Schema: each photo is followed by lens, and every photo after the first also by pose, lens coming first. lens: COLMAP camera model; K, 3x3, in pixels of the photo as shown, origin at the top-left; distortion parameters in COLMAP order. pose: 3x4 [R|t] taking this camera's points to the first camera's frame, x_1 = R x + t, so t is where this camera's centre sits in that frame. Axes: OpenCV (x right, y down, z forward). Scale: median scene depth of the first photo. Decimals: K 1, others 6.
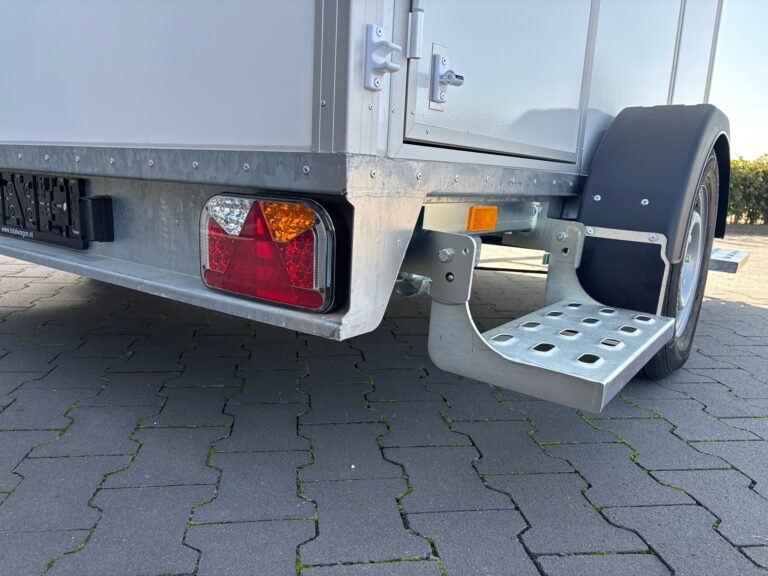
lens RADIAL K [[581.8, 0, 383.5], [0, 581.8, 288.6], [0, 0, 1]] dist [0.050643, -0.057752]
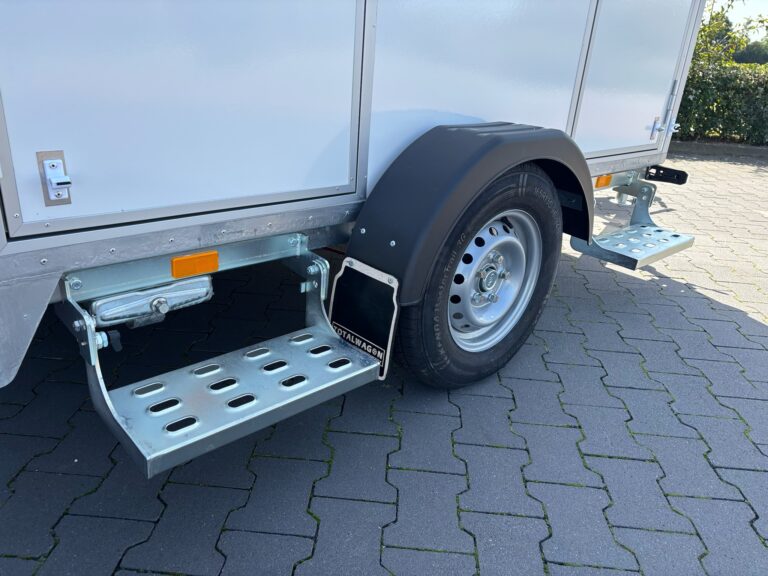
lens RADIAL K [[581.8, 0, 383.5], [0, 581.8, 286.8], [0, 0, 1]] dist [0.050643, -0.057752]
pose [[0.977707, 0.090343, -0.189547, 0.651793], [-0.052685, 0.979379, 0.195042, -0.280487], [0.203259, -0.180708, 0.962305, -0.012906]]
